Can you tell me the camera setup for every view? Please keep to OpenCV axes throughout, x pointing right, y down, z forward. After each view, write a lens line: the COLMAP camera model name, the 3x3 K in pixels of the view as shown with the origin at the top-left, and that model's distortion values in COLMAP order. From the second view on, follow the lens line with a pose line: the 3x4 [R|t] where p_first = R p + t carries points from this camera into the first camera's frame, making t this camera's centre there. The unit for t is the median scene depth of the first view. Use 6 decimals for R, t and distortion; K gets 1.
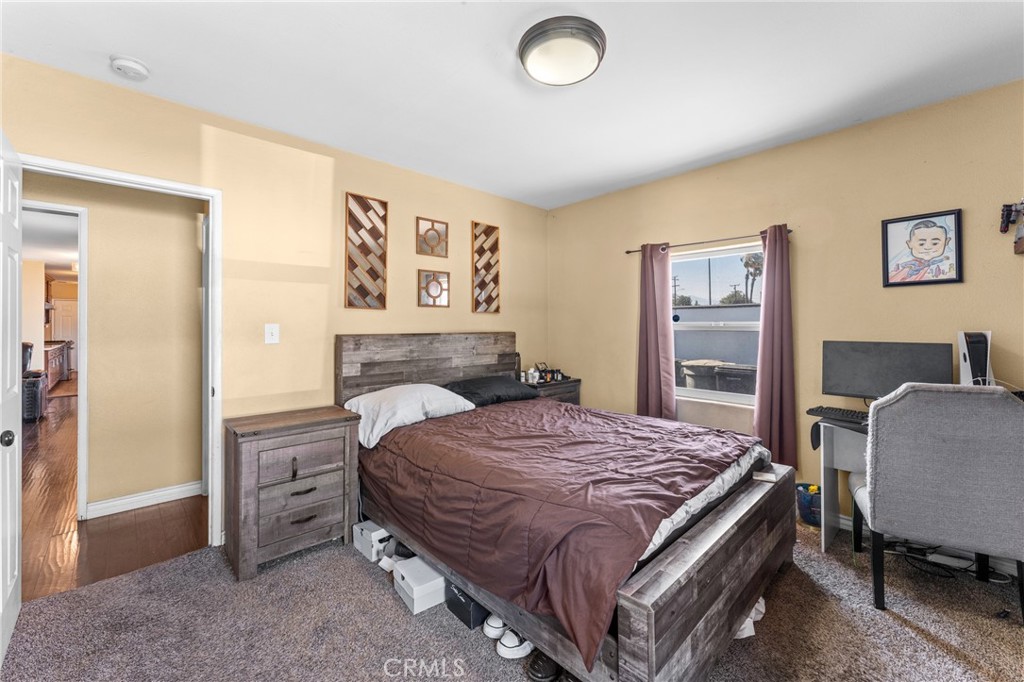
lens RADIAL K [[411.6, 0, 513.5], [0, 411.6, 330.7], [0, 0, 1]] dist [-0.000281, -0.000153]
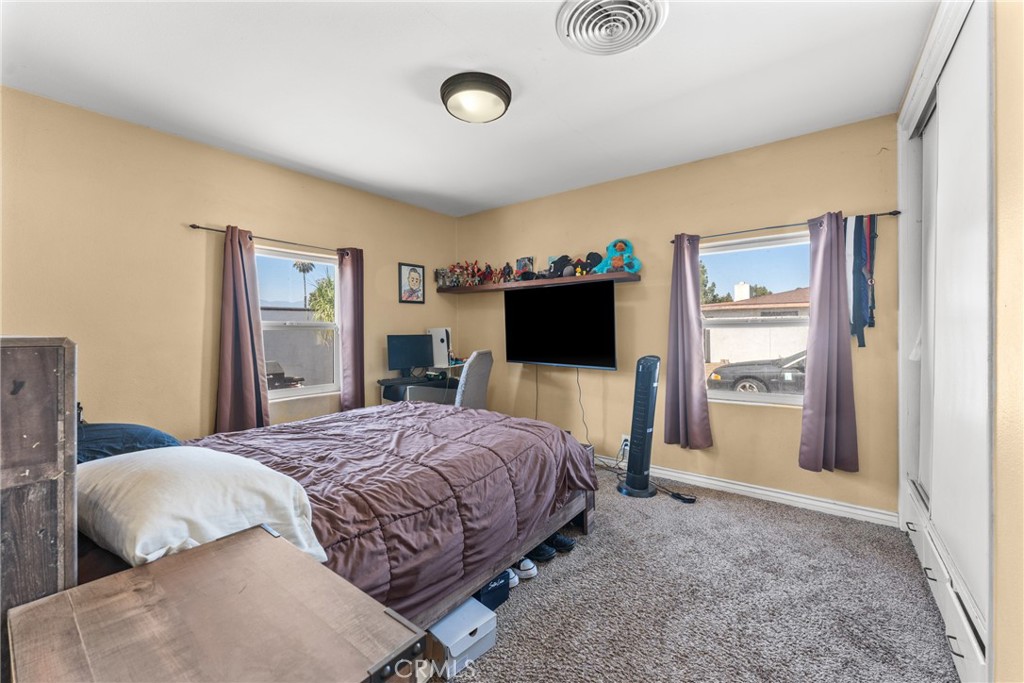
lens RADIAL K [[411.6, 0, 513.5], [0, 411.6, 331.2], [0, 0, 1]] dist [-0.000281, -0.000153]
pose [[-0.151946, -0.005944, 0.988371, -0.879043], [0.017868, 0.999802, 0.008760, 0.004982], [-0.988227, 0.018991, -0.151810, 0.846721]]
